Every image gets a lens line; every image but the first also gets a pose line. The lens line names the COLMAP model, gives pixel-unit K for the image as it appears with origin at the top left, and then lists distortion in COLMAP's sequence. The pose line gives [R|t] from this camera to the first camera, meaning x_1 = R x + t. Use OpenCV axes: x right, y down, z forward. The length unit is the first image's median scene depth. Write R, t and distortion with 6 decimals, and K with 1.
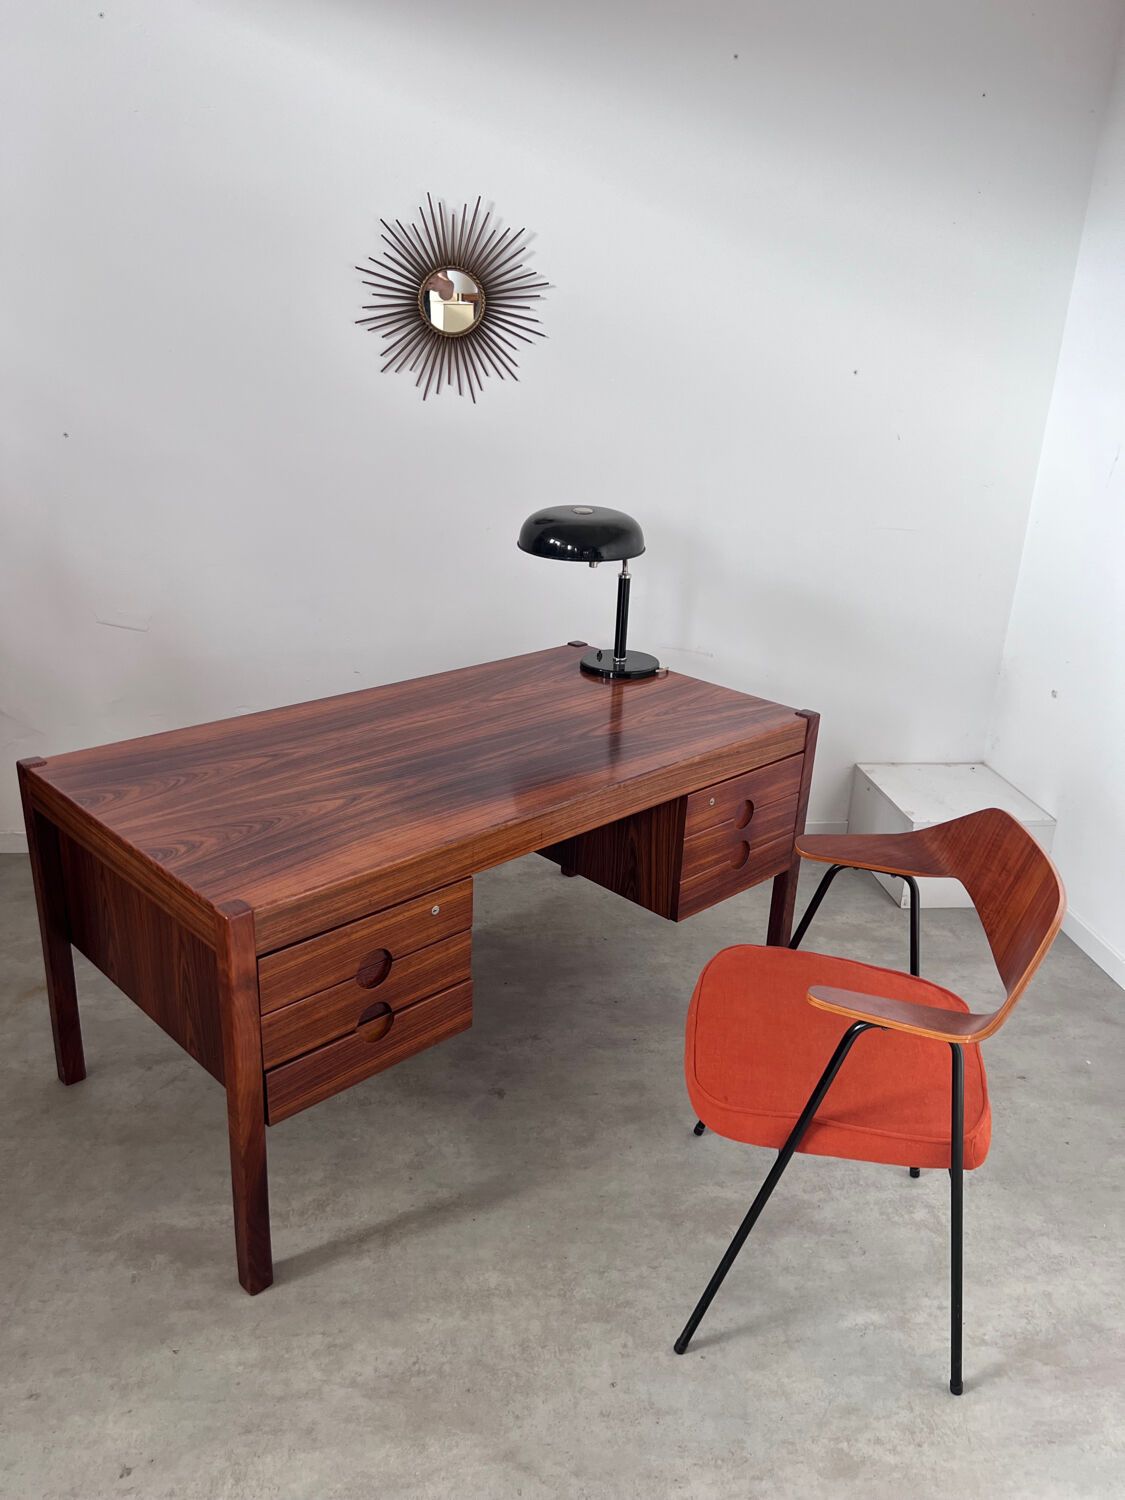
lens RADIAL K [[1146.7, 0, 568.1], [0, 1146.7, 762.9], [0, 0, 1]] dist [0.047425, -0.065346]
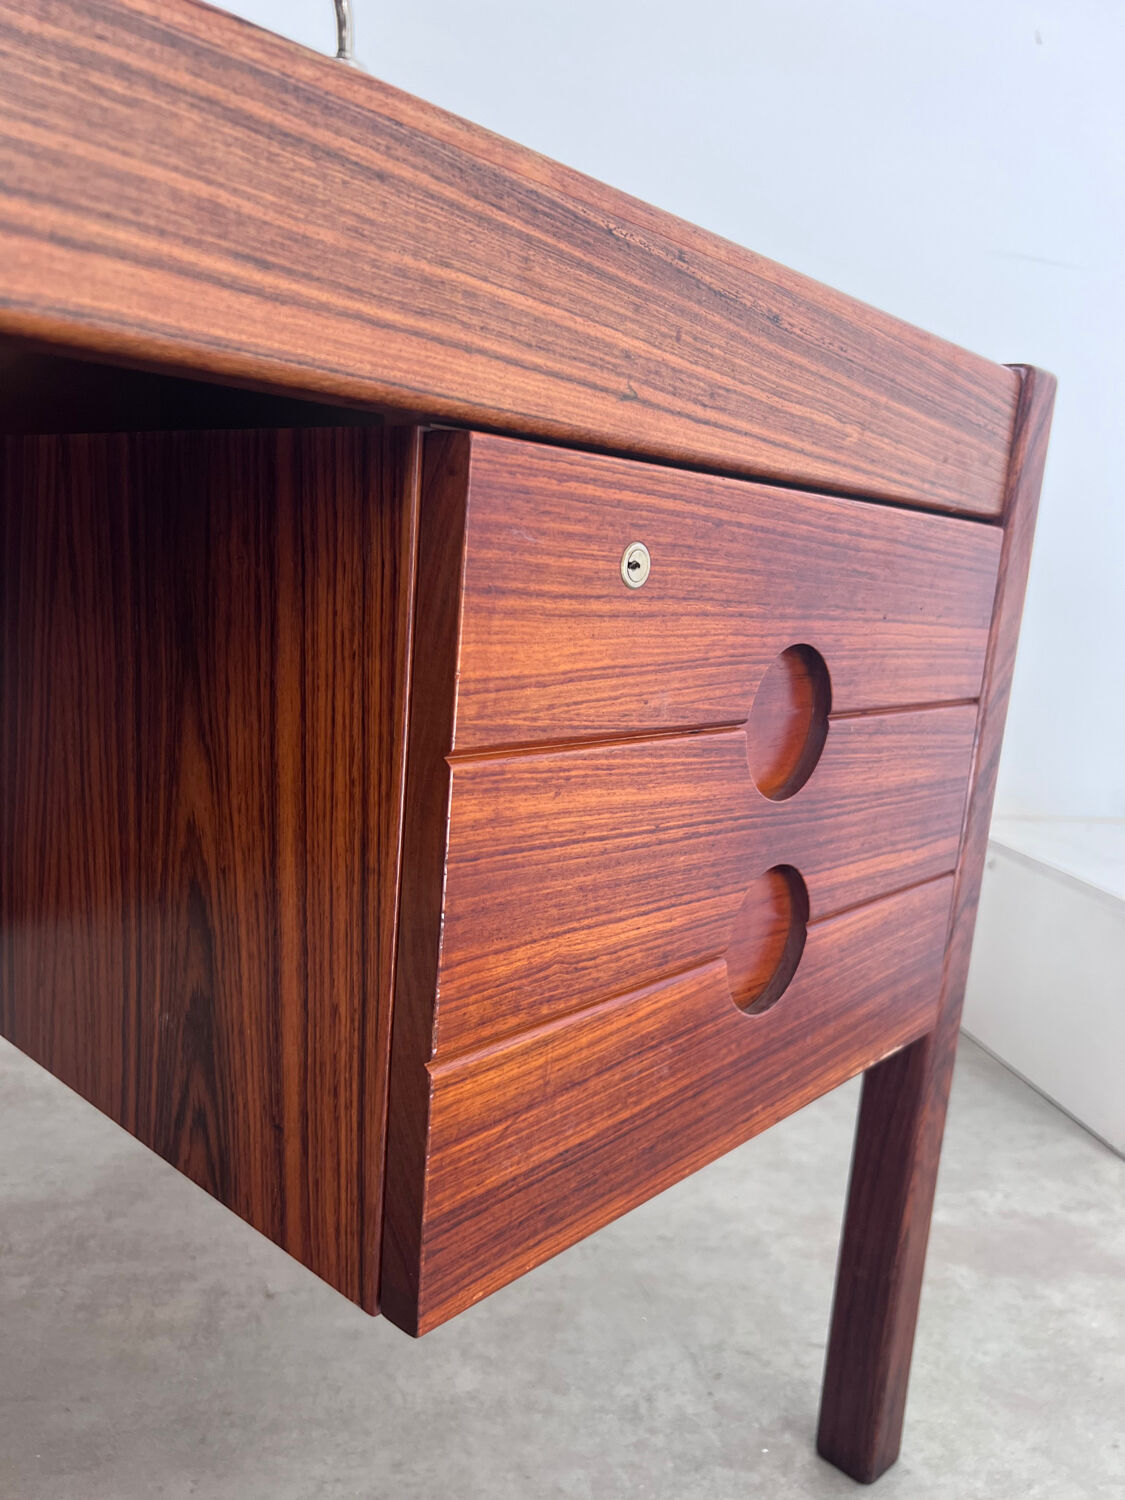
lens RADIAL K [[1146.7, 0, 562.3], [0, 1146.7, 751.3], [0, 0, 1]] dist [0.047425, -0.065346]
pose [[0.997031, 0.018063, 0.074858, 0.123362], [-0.003184, 0.980938, -0.194294, 0.110972], [-0.076941, 0.193479, 0.978083, 1.008125]]
